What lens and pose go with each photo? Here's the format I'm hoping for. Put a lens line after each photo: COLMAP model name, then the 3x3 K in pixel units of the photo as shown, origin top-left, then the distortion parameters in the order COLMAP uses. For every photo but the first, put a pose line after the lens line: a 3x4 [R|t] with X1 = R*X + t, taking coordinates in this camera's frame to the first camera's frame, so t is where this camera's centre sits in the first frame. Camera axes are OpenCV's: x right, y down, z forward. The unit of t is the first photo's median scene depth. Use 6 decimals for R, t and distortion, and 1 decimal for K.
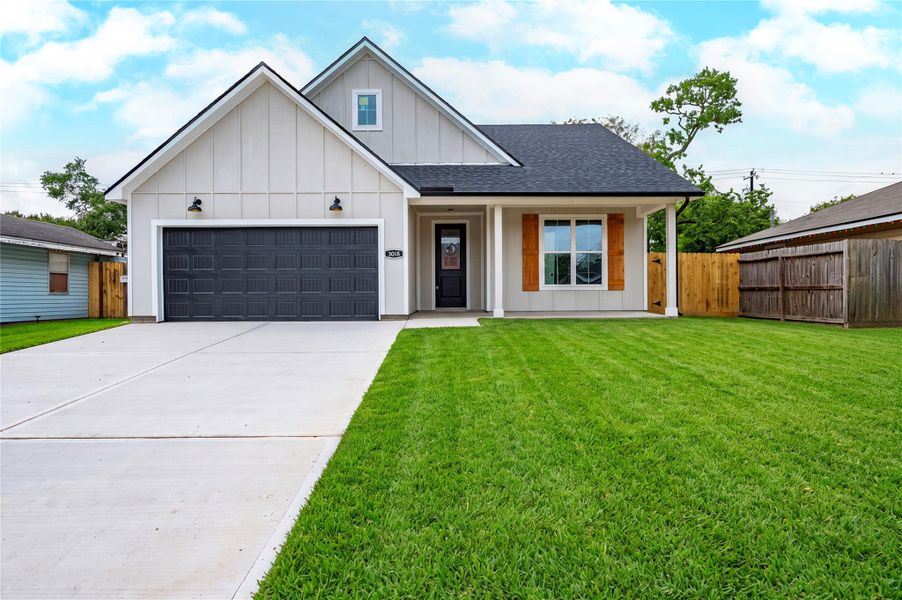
lens RADIAL K [[504.9, 0, 449.9], [0, 504.9, 298.3], [0, 0, 1]] dist [0.006235, 0.000469]
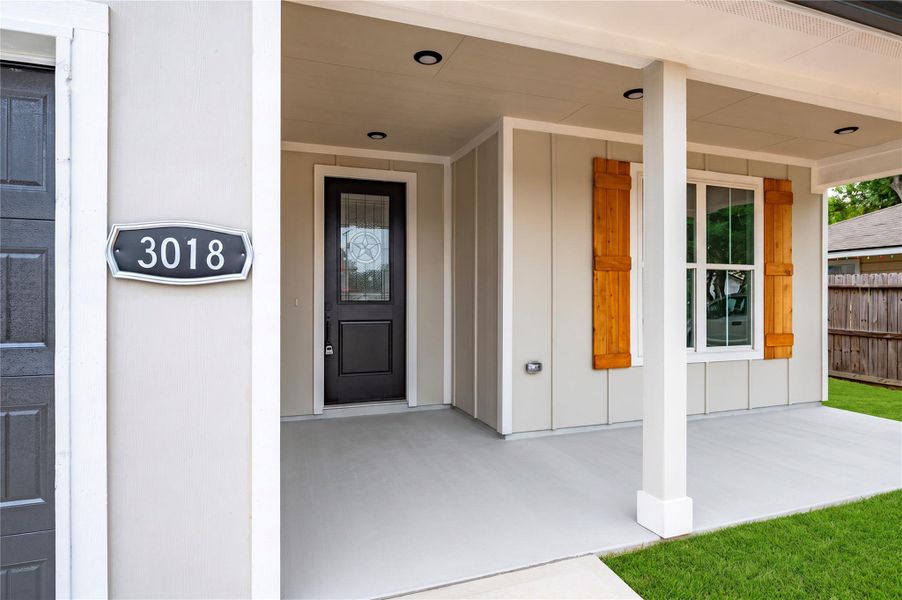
lens RADIAL K [[513.6, 0, 452.5], [0, 513.6, 299.1], [0, 0, 1]] dist [-0.009089, -0.002847]
pose [[0.944142, 0.006785, 0.329468, -0.070324], [-0.003044, 0.999925, -0.011867, -0.060154], [-0.329523, 0.010201, 0.944092, 0.684276]]
